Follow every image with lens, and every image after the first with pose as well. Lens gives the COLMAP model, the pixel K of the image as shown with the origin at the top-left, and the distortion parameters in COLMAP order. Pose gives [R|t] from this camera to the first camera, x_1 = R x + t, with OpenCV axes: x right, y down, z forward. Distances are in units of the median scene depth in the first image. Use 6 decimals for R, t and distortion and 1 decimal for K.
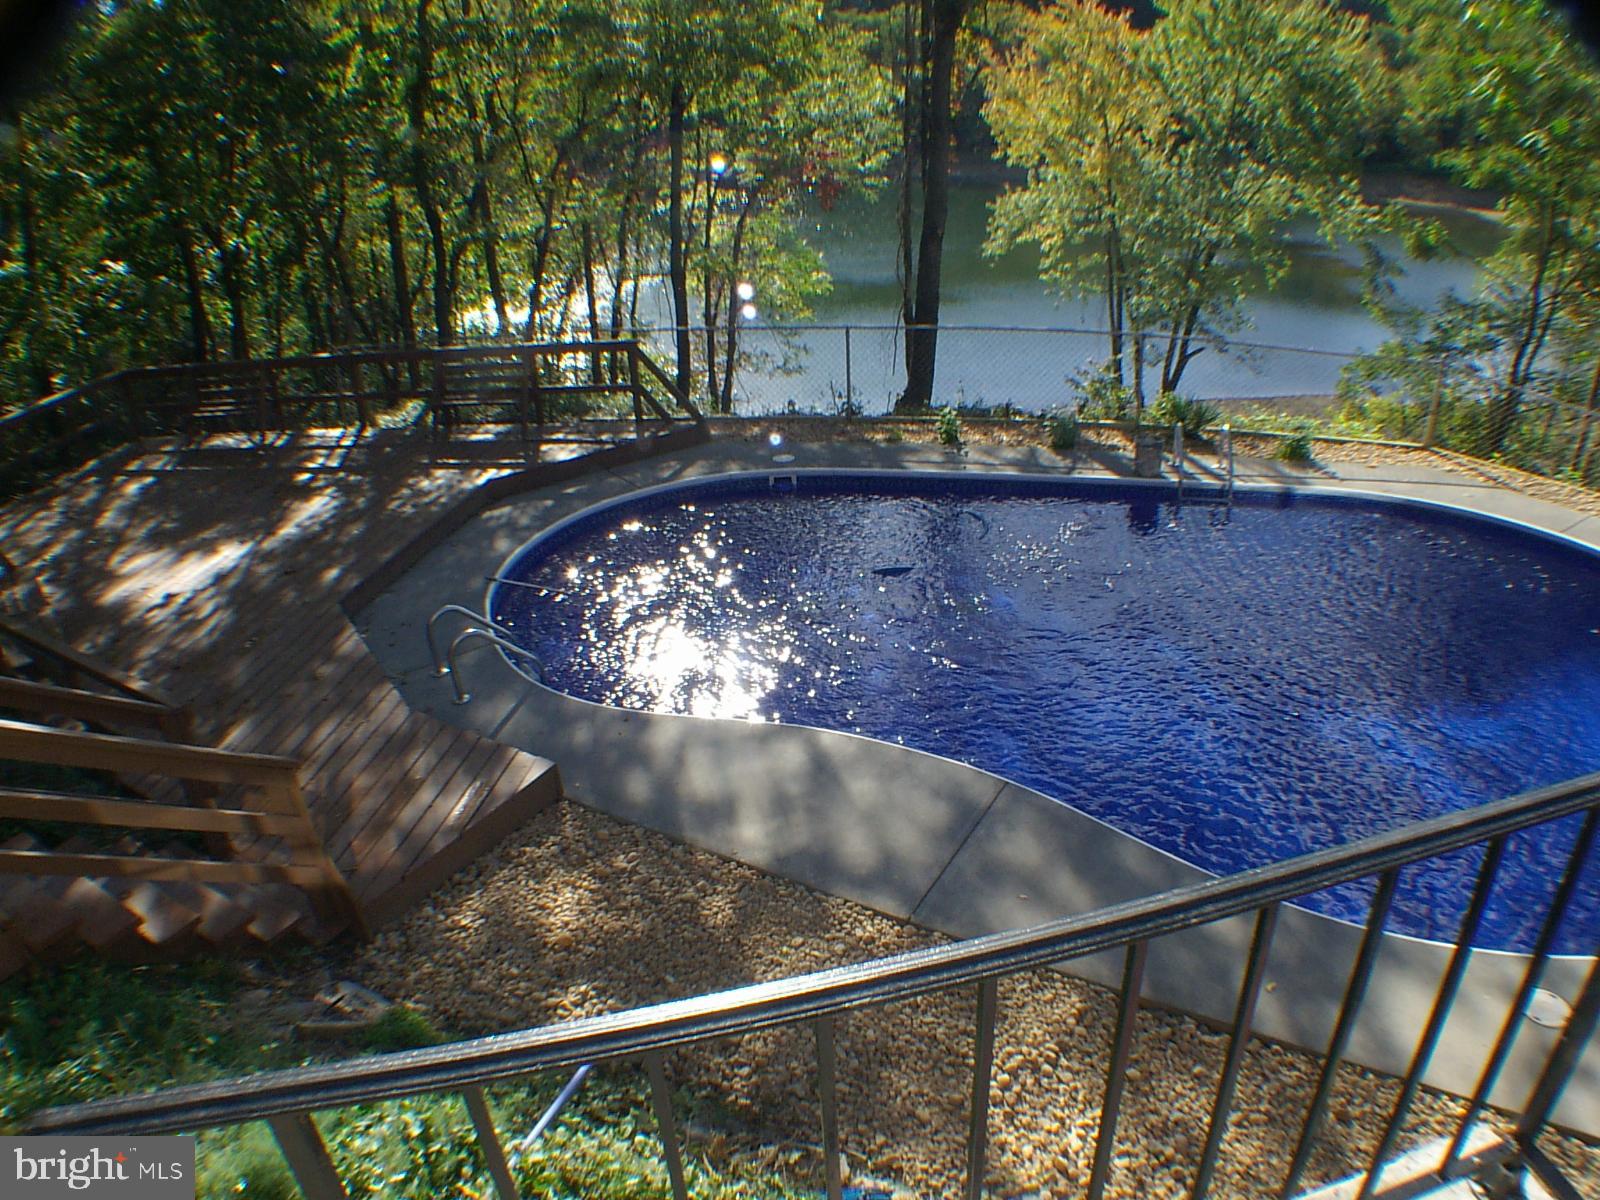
lens RADIAL K [[1130.9, 0, 800.0], [0, 1130.9, 600.0], [0, 0, 1]] dist [-0.212720, 0.072893]
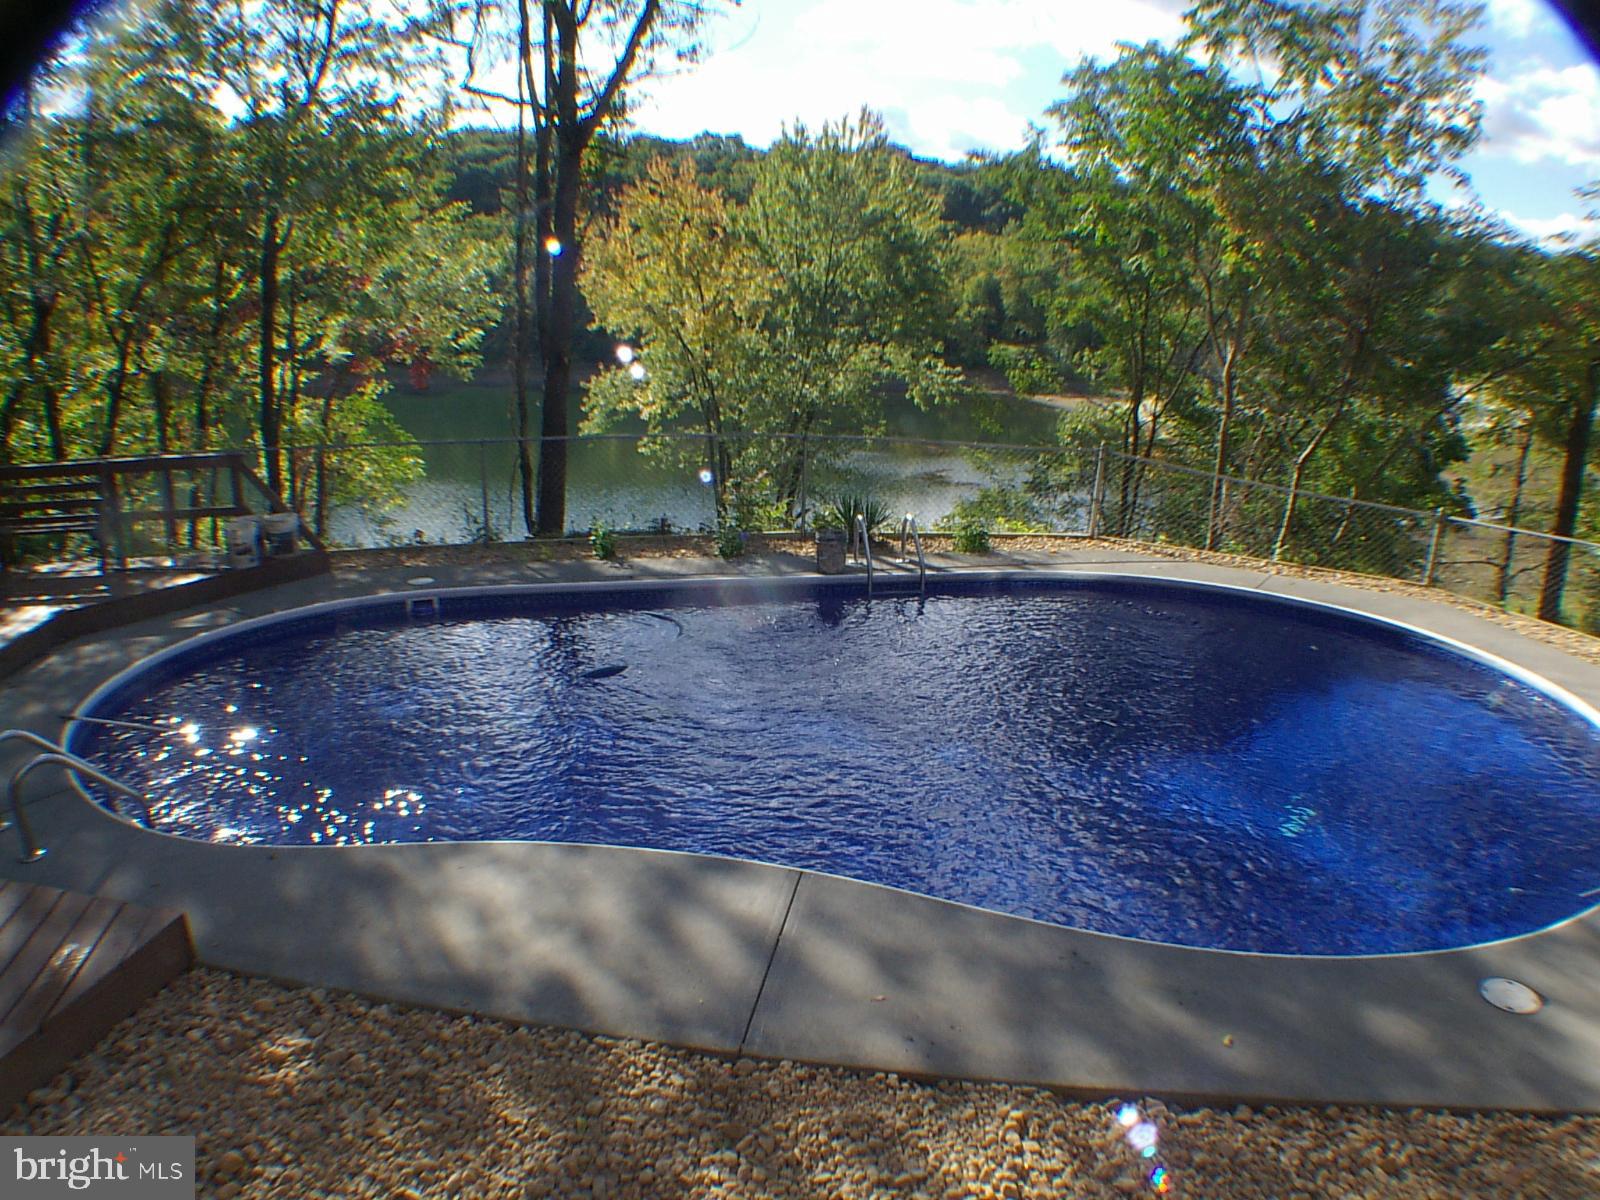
lens RADIAL K [[1129.2, 0, 809.2], [0, 1129.2, 617.8], [0, 0, 1]] dist [-0.229343, 0.096232]
pose [[0.929904, -0.048509, 0.364589, -0.028980], [0.108725, 0.983219, -0.146490, 0.035191], [-0.351364, 0.175862, 0.919574, 0.085020]]
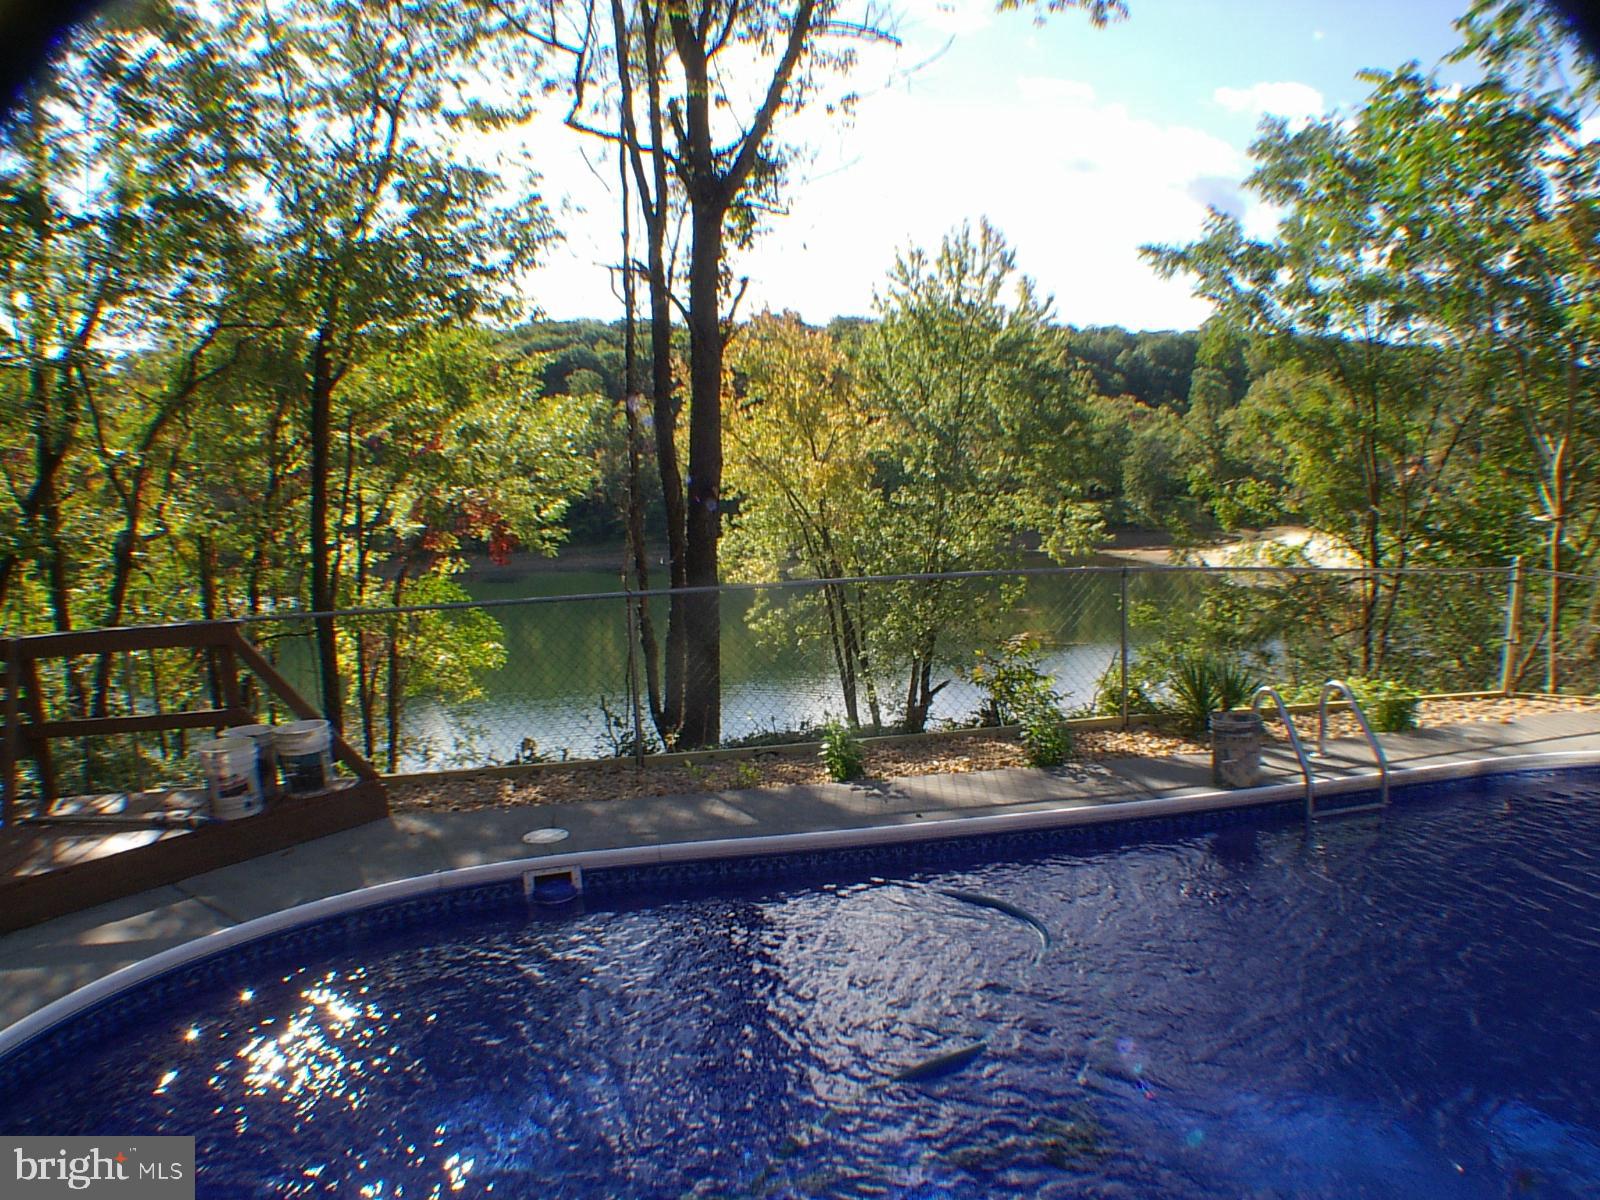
lens RADIAL K [[1130.9, 0, 800.0], [0, 1130.9, 600.0], [0, 0, 1]] dist [-0.212720, 0.072893]
pose [[0.952473, -0.038609, 0.302165, -0.032061], [0.139387, 0.937239, -0.319617, -0.033565], [-0.270861, 0.346544, 0.898077, 0.319014]]
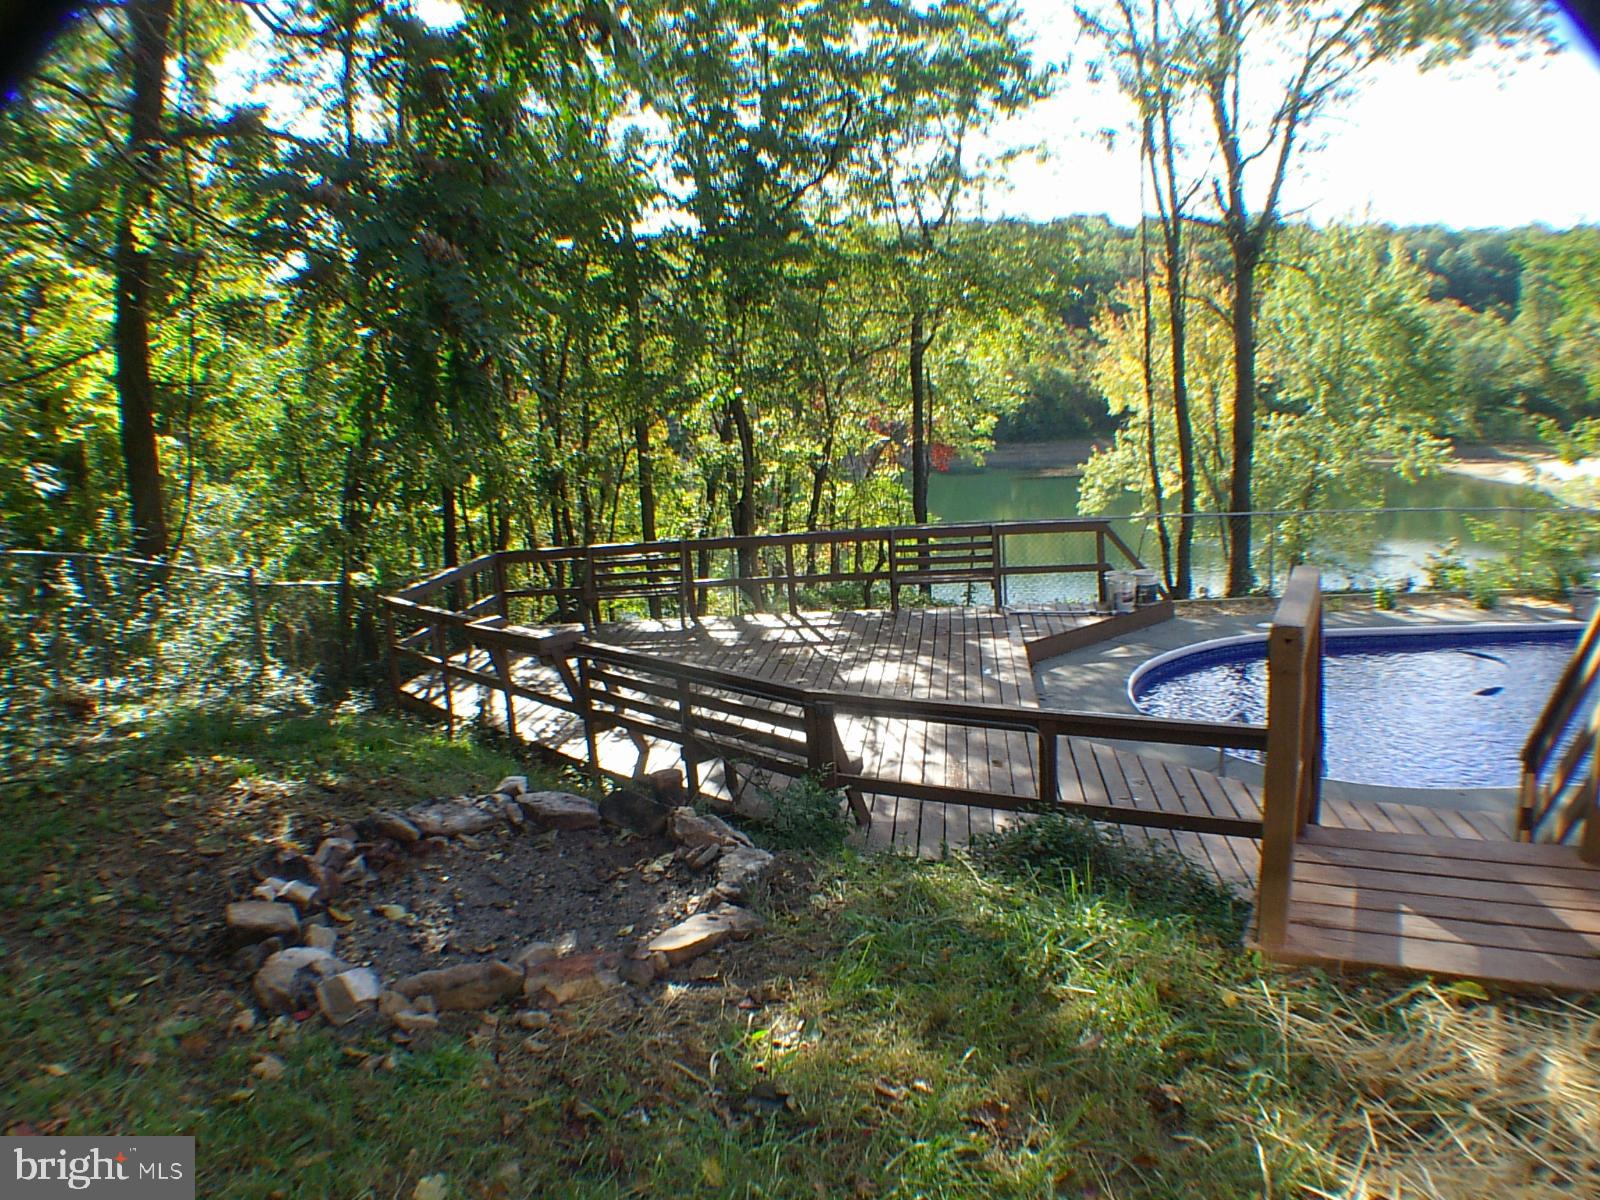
lens RADIAL K [[1130.9, 0, 800.0], [0, 1130.9, 600.0], [0, 0, 1]] dist [-0.212720, 0.072893]
pose [[0.998458, -0.028049, 0.047913, -0.318554], [0.039462, 0.965584, -0.257081, 0.062201], [-0.039054, 0.258575, 0.965201, 0.012565]]
